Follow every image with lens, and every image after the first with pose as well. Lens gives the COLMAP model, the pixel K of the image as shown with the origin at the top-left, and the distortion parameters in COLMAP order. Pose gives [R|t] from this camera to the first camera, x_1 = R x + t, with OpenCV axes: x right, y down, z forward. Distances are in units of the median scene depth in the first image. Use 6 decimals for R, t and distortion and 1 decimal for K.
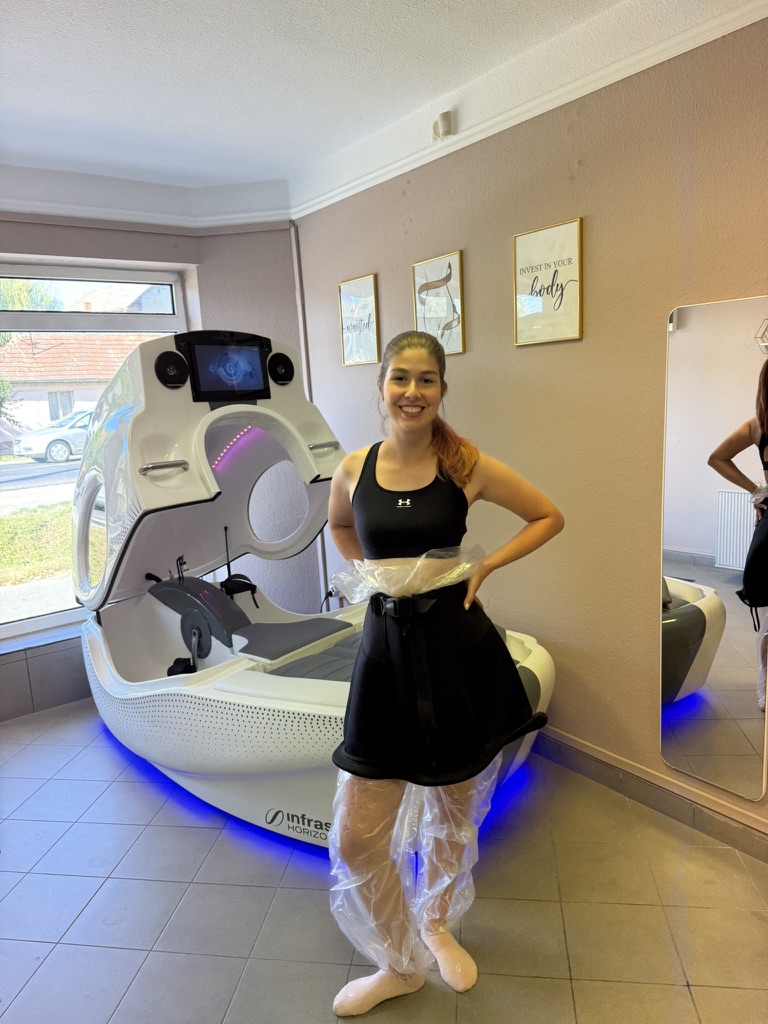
lens RADIAL K [[785.5, 0, 384.2], [0, 785.5, 521.1], [0, 0, 1]] dist [-0.082370, 0.056736]
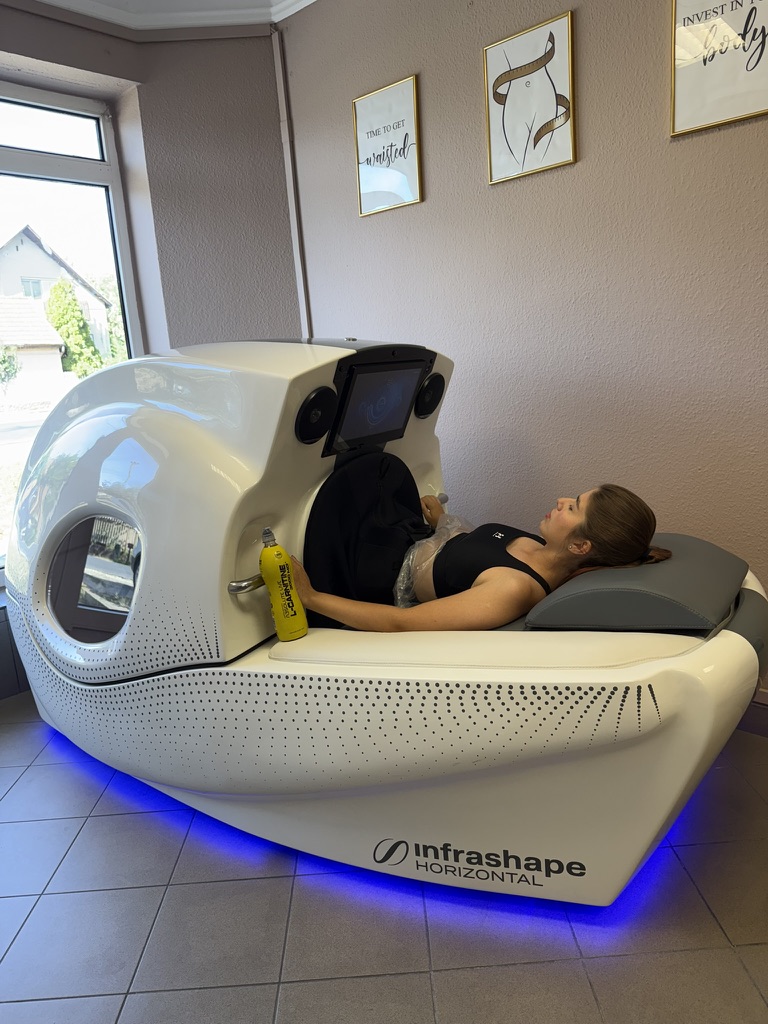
lens RADIAL K [[785.5, 0, 384.2], [0, 785.5, 521.1], [0, 0, 1]] dist [-0.082370, 0.056736]
pose [[0.986962, -0.048402, 0.153506, -0.221265], [0.042442, 0.998221, 0.041872, 0.083933], [-0.155260, -0.034811, 0.987260, 0.373957]]
